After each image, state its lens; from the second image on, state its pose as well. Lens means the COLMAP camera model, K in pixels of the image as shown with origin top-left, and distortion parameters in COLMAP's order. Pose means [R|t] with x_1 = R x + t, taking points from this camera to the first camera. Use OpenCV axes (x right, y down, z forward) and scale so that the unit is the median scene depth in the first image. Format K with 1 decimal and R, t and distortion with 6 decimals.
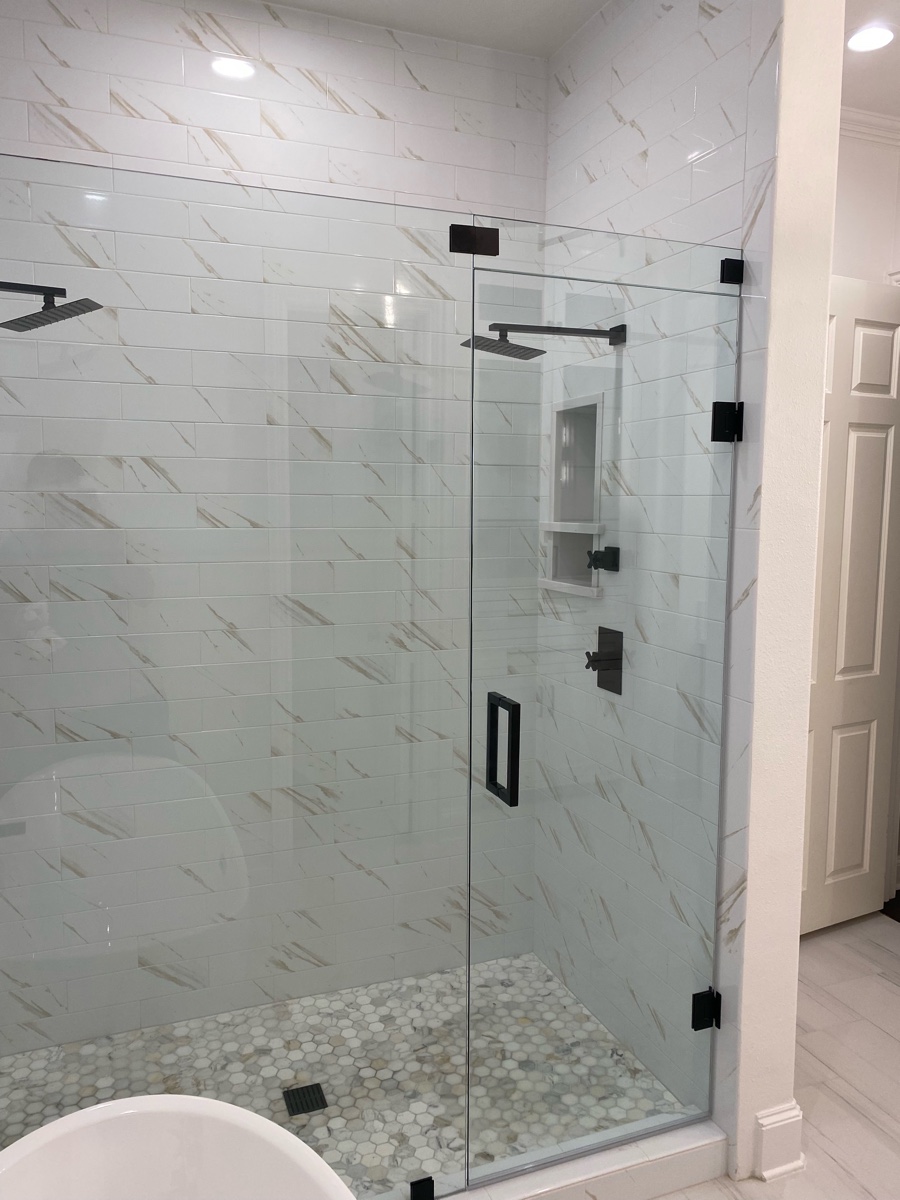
lens RADIAL K [[905.5, 0, 450.0], [0, 905.5, 600.0], [0, 0, 1]] dist [0.079214, -0.062721]
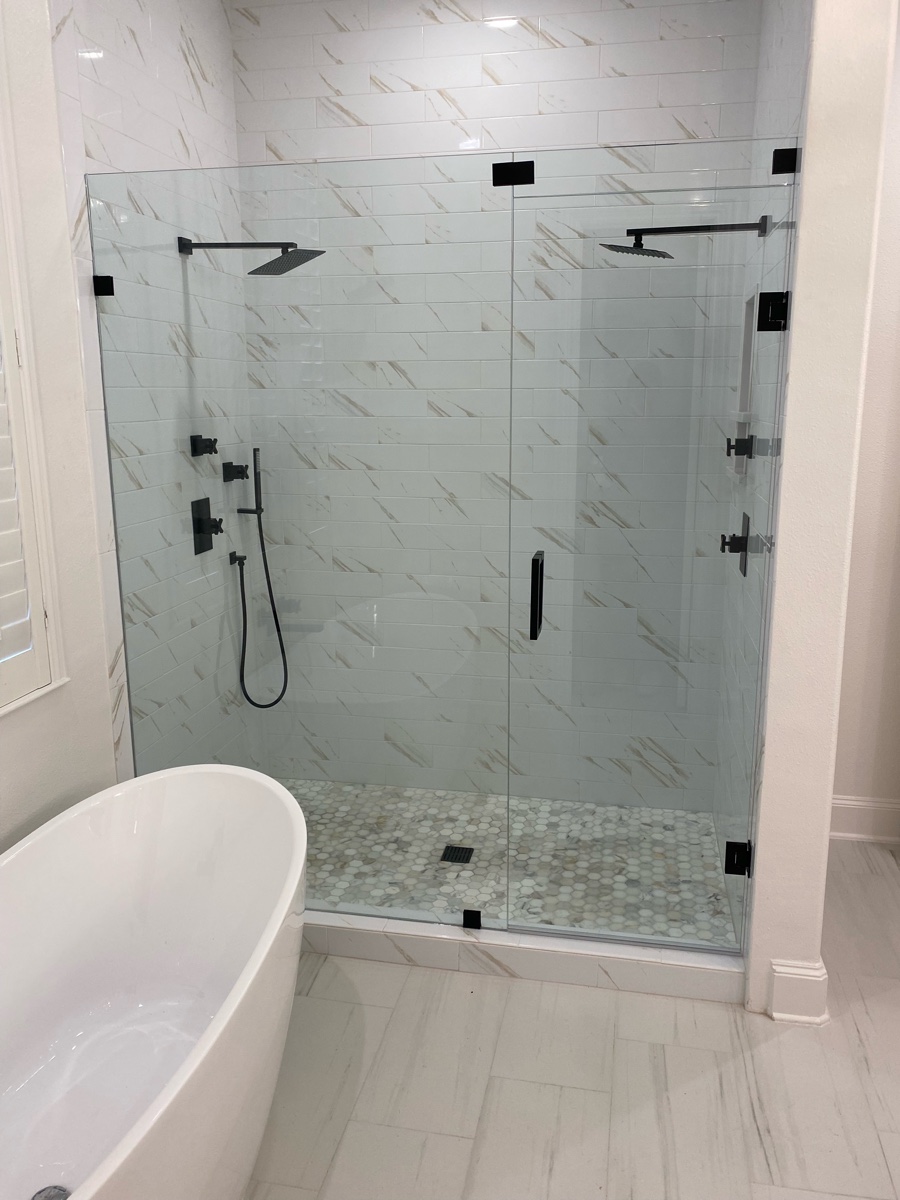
lens RADIAL K [[909.6, 0, 483.1], [0, 909.6, 576.4], [0, 0, 1]] dist [0.111764, -0.123192]
pose [[0.851611, 0.095369, -0.515425, 0.483792], [-0.051485, 0.993773, 0.098813, 0.013866], [0.521639, -0.057614, 0.851219, -0.070127]]
